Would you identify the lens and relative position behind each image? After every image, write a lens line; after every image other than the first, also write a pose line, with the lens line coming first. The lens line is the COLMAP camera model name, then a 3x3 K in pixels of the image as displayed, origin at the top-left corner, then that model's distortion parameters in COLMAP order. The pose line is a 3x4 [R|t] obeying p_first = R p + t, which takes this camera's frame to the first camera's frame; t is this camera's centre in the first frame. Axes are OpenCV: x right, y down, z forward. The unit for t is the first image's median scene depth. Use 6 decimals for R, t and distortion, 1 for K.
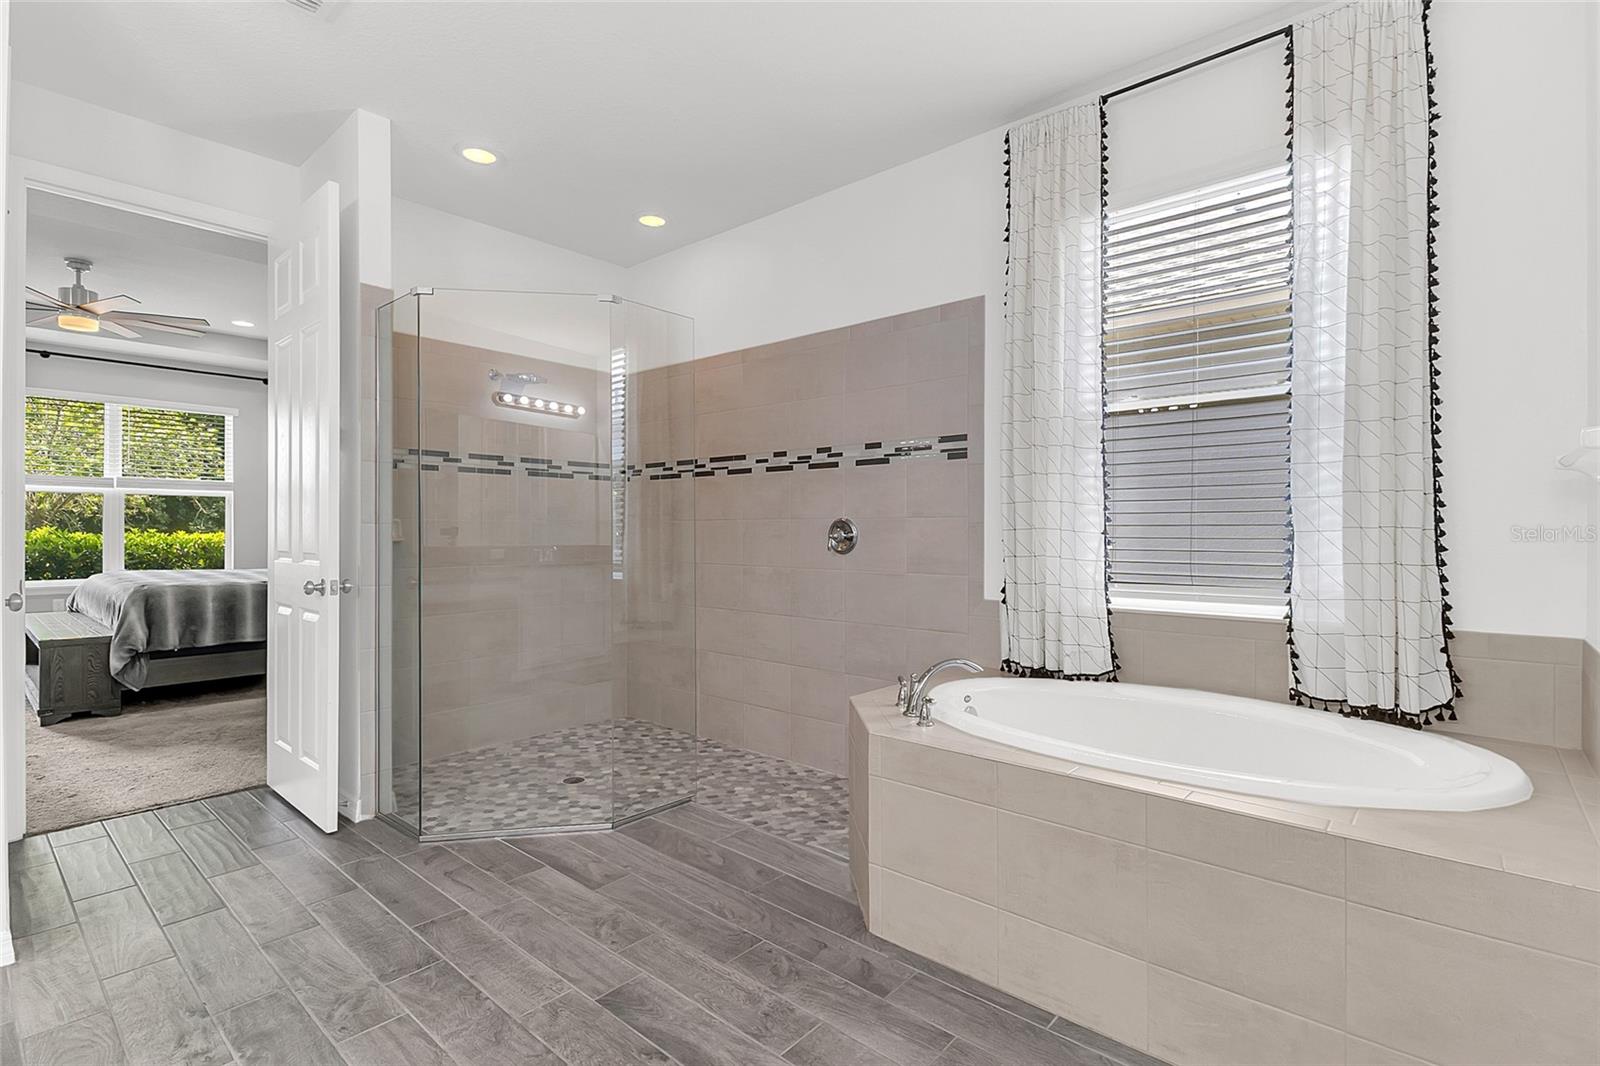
lens RADIAL K [[774.0, 0, 800.0], [0, 774.0, 533.0], [0, 0, 1]] dist [0.004455, -0.000656]
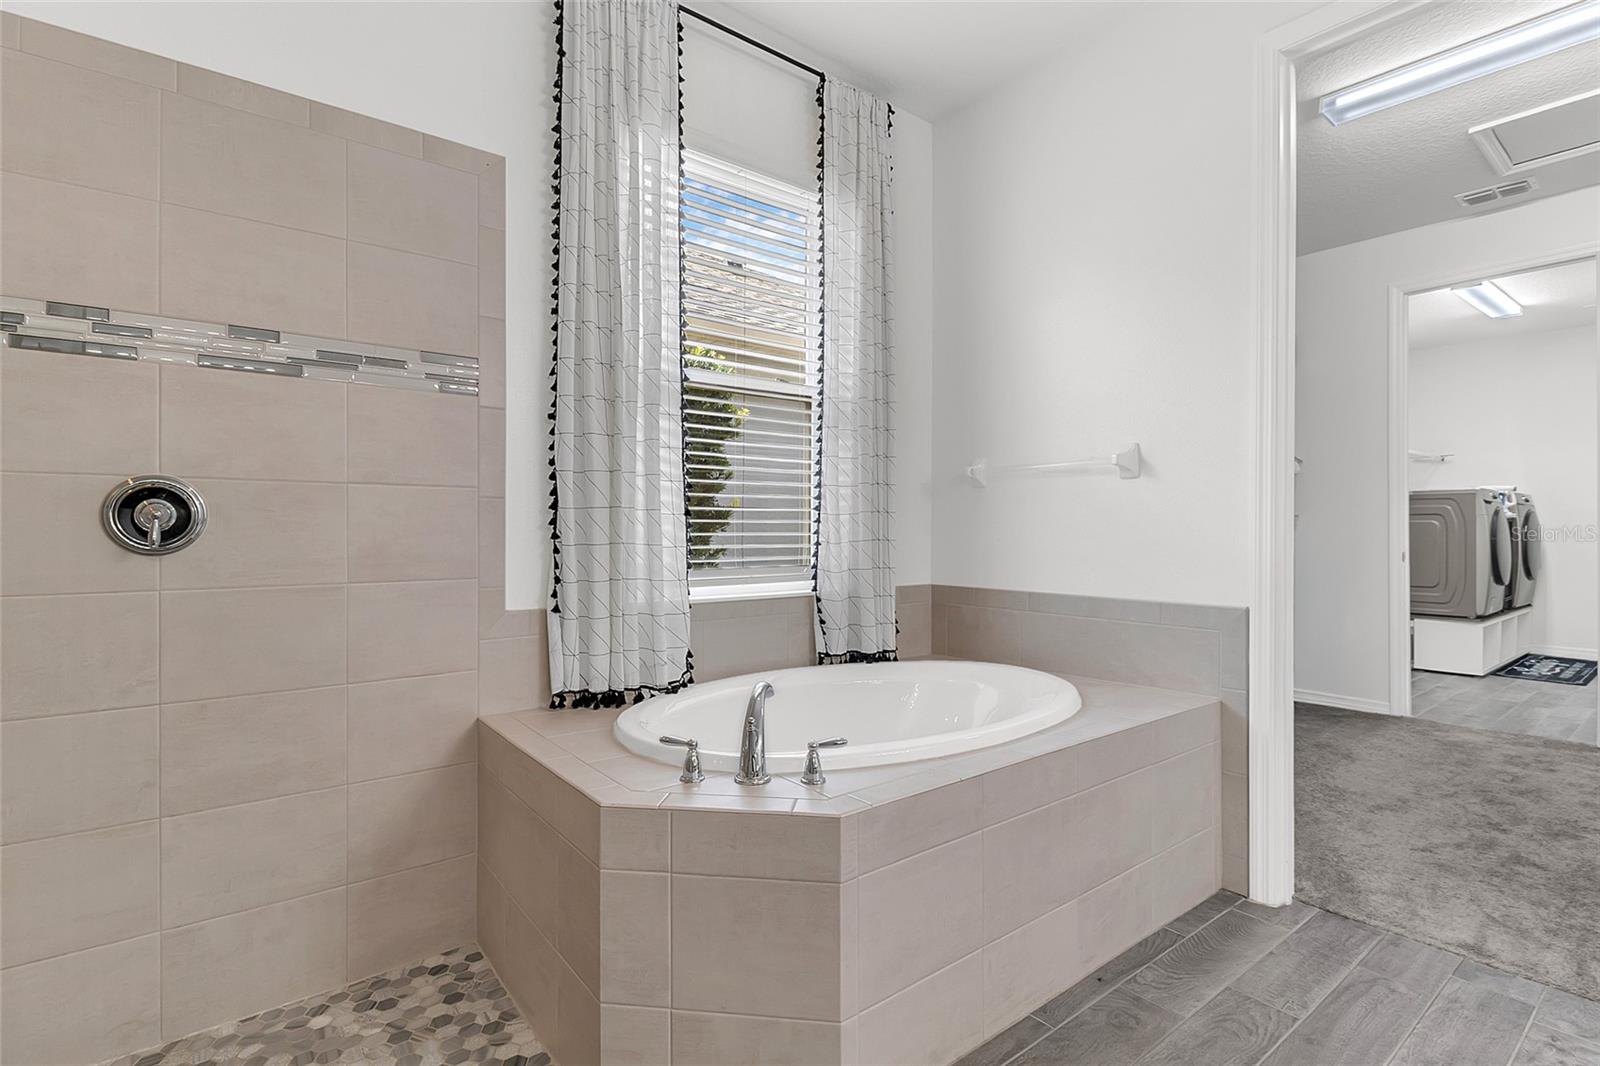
lens RADIAL K [[749.1, 0, 800.0], [0, 749.1, 533.0], [0, 0, 1]] dist [0.005149, -0.001394]
pose [[0.179654, -0.002529, 0.983727, -0.373344], [0.004163, 0.999990, 0.001810, 0.018631], [-0.983721, 0.003770, 0.179663, 0.668155]]
